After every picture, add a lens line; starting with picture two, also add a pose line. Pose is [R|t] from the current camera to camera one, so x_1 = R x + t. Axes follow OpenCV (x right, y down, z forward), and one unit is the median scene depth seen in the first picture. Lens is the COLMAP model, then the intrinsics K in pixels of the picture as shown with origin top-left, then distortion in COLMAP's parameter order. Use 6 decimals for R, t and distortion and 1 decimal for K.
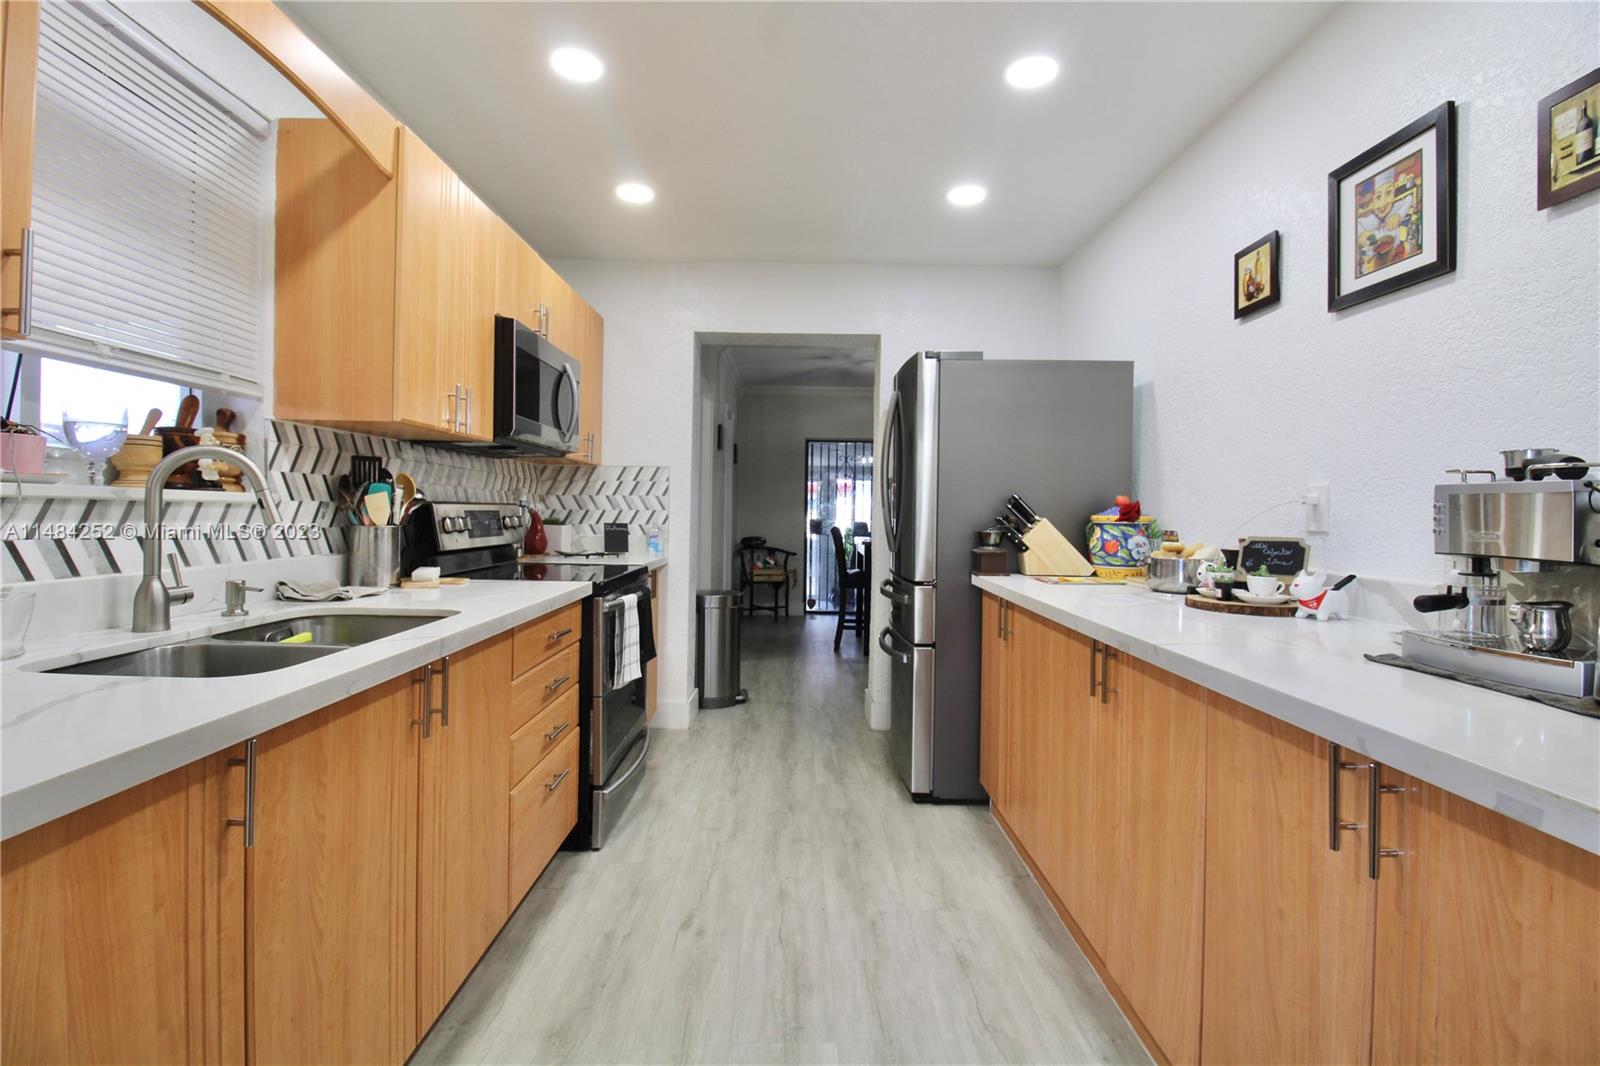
lens RADIAL K [[738.0, 0, 804.2], [0, 738.0, 514.9], [0, 0, 1]] dist [-0.000201, -0.013488]
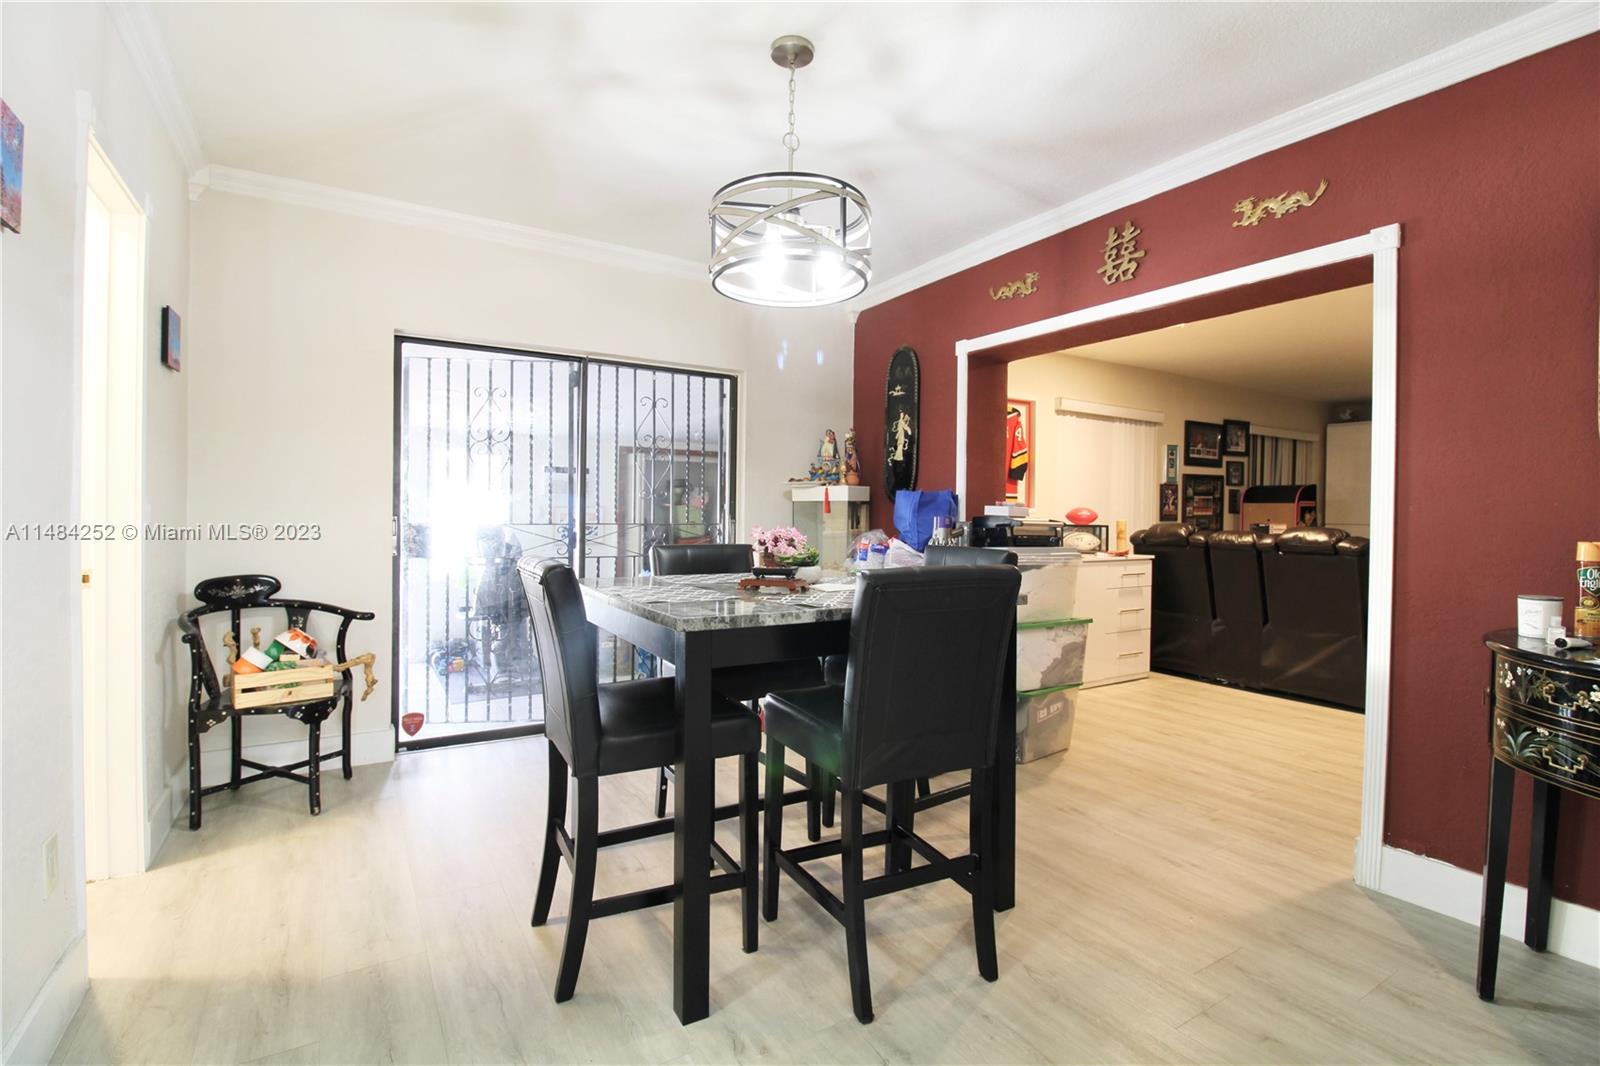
lens RADIAL K [[738.0, 0, 804.2], [0, 738.0, 514.9], [0, 0, 1]] dist [-0.000201, -0.013488]
pose [[0.858439, -0.009264, 0.512832, -0.014613], [0.003823, 0.999925, 0.011664, -0.004232], [-0.512901, -0.008052, 0.858410, 0.564228]]
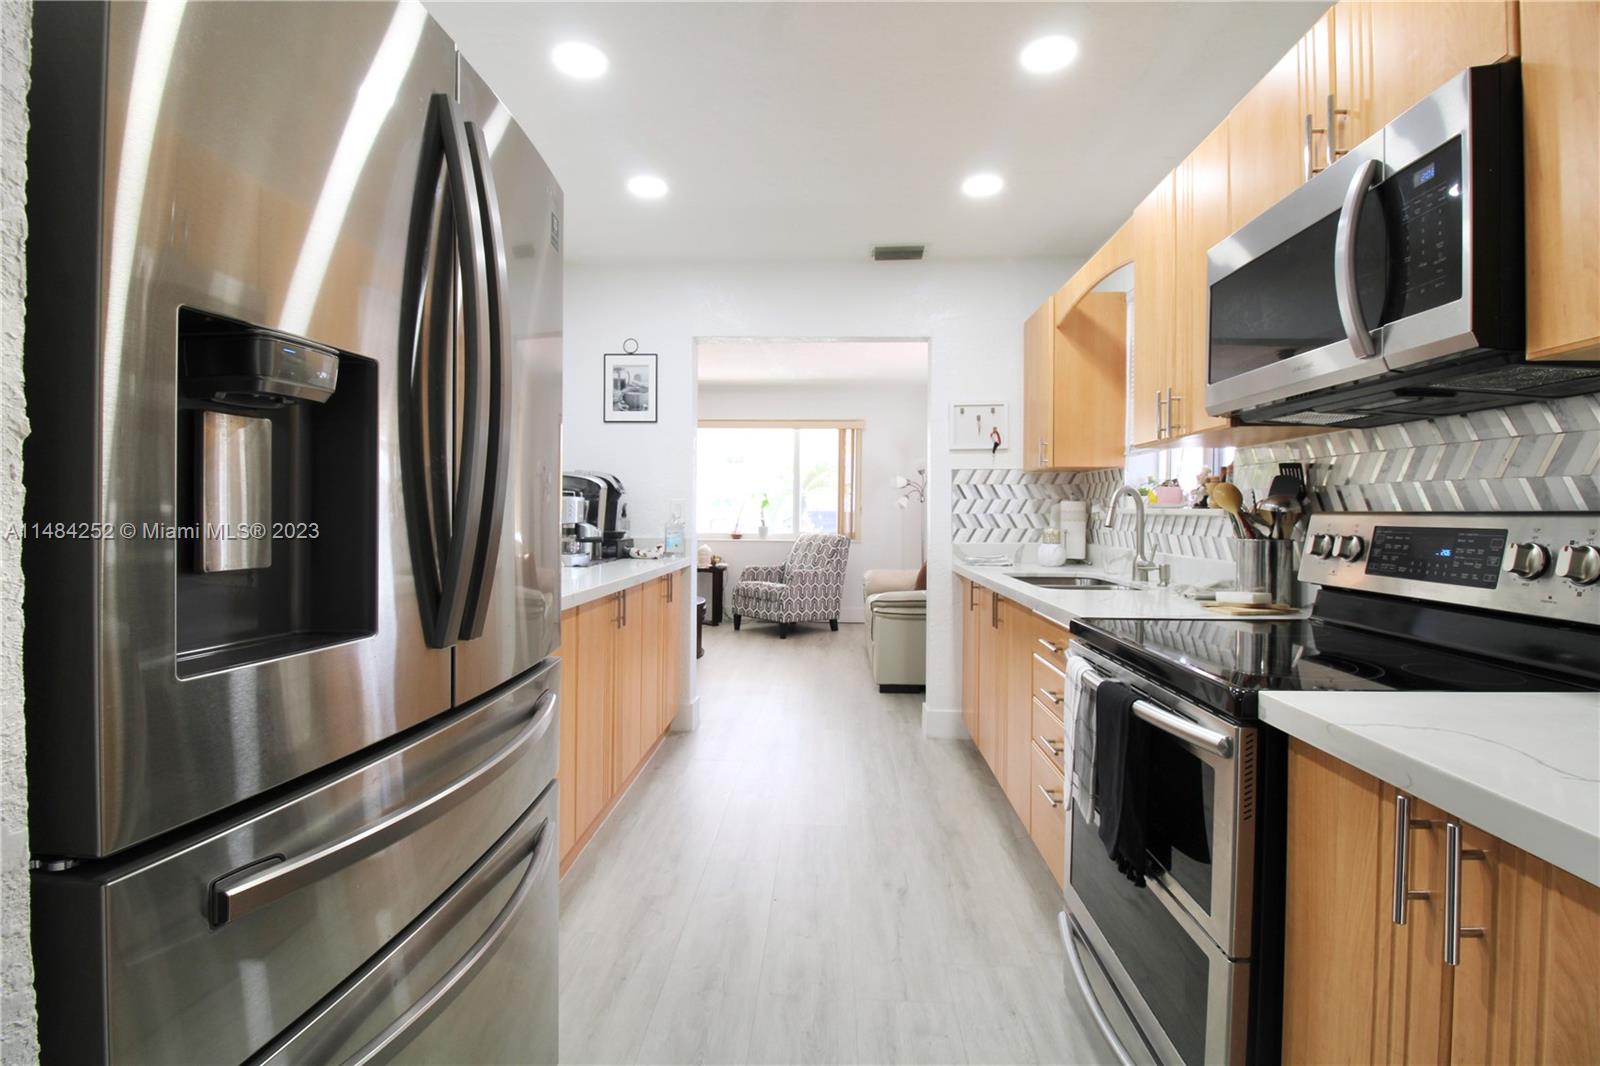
lens RADIAL K [[738.0, 0, 804.2], [0, 738.0, 514.9], [0, 0, 1]] dist [-0.000201, -0.013488]
pose [[-0.998316, -0.021992, 0.053684, -0.045313], [-0.021348, 0.999693, 0.012540, -0.011997], [-0.053944, 0.011373, -0.998479, 1.577810]]
